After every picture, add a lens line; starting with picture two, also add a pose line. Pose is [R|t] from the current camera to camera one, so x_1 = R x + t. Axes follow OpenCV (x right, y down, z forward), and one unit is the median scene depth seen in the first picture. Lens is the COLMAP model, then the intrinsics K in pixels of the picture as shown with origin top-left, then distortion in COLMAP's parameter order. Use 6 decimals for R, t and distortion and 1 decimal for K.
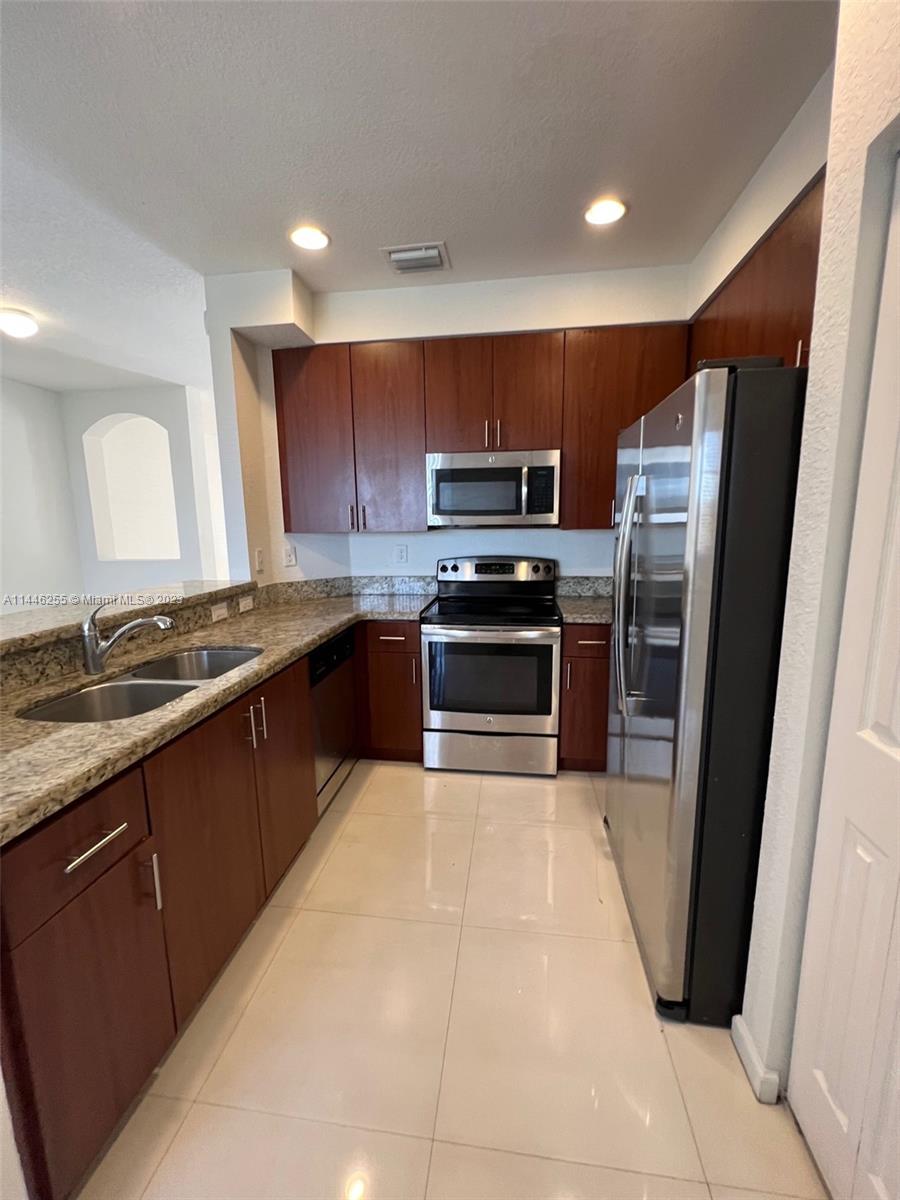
lens RADIAL K [[487.3, 0, 452.8], [0, 487.3, 600.3], [0, 0, 1]] dist [-0.000167, -0.000004]
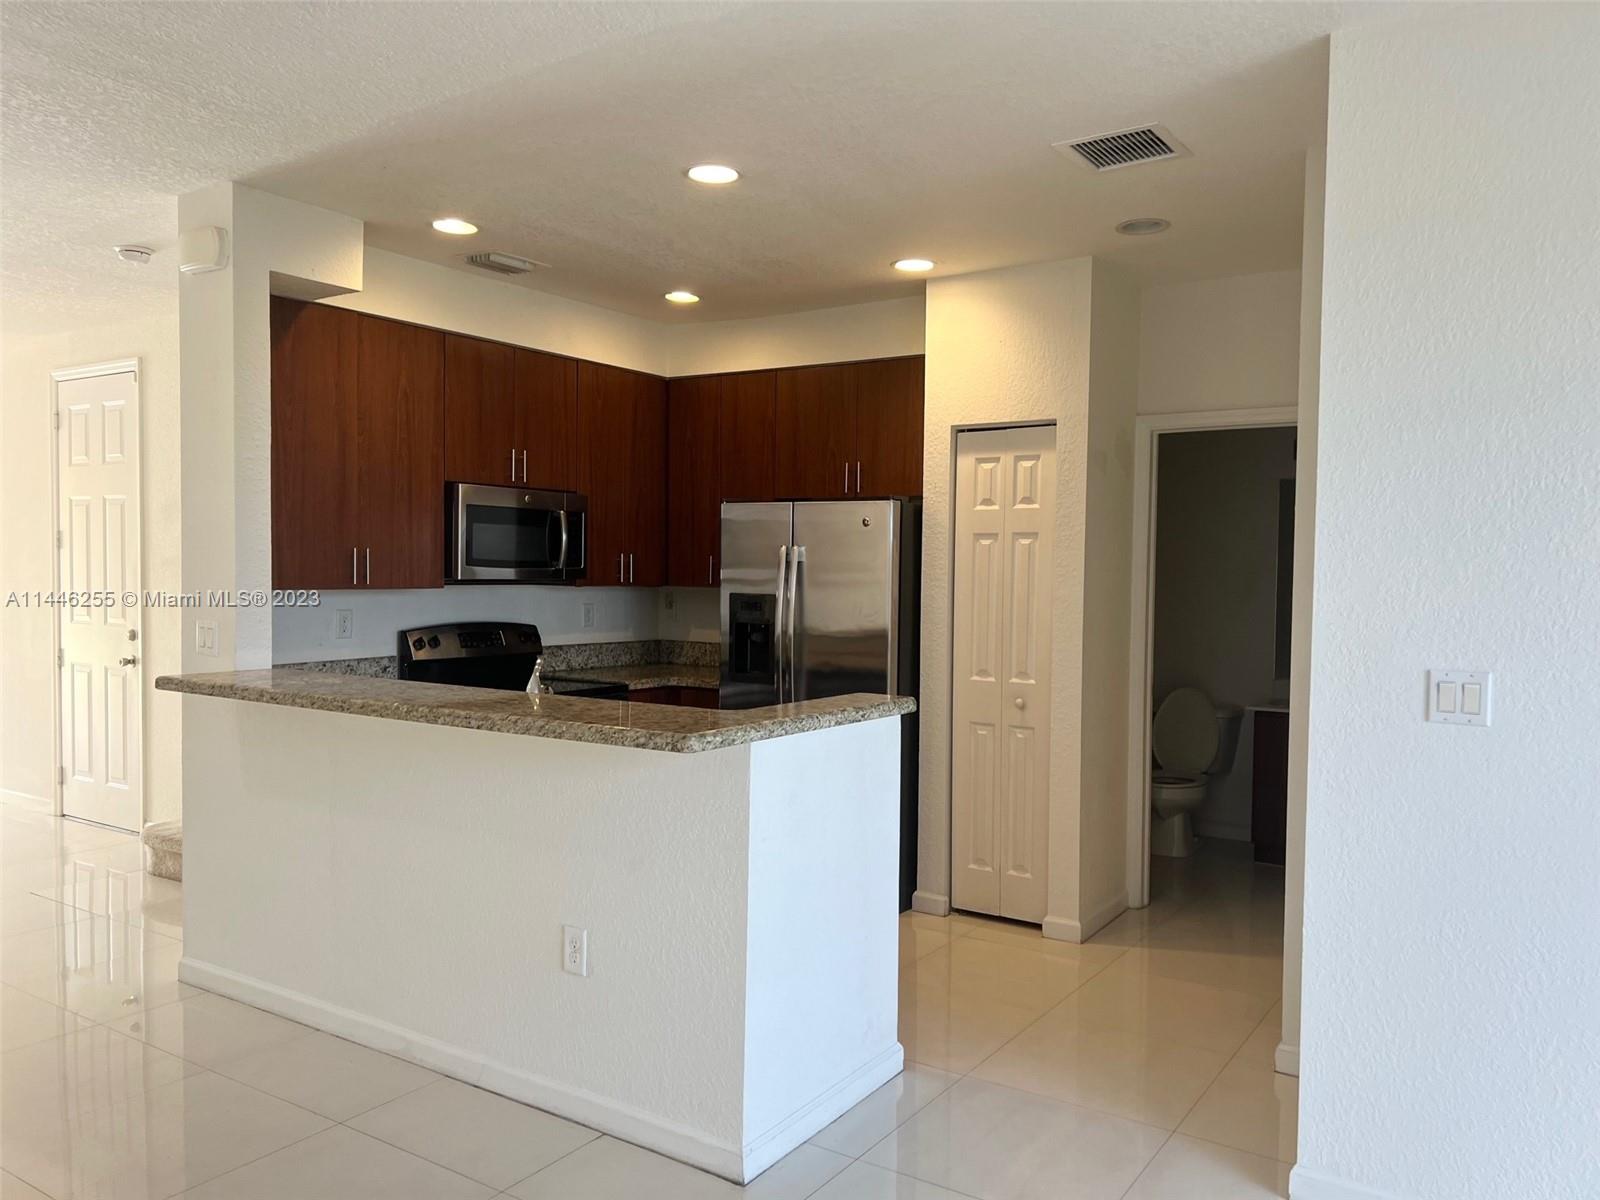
lens RADIAL K [[1213.9, 0, 800.2], [0, 1213.9, 602.6], [0, 0, 1]] dist [0.000178, -0.002522]
pose [[0.447653, -0.011023, 0.894140, -1.298612], [0.133129, 0.989602, -0.054451, 0.040792], [-0.884242, 0.143411, 0.444466, -0.218786]]
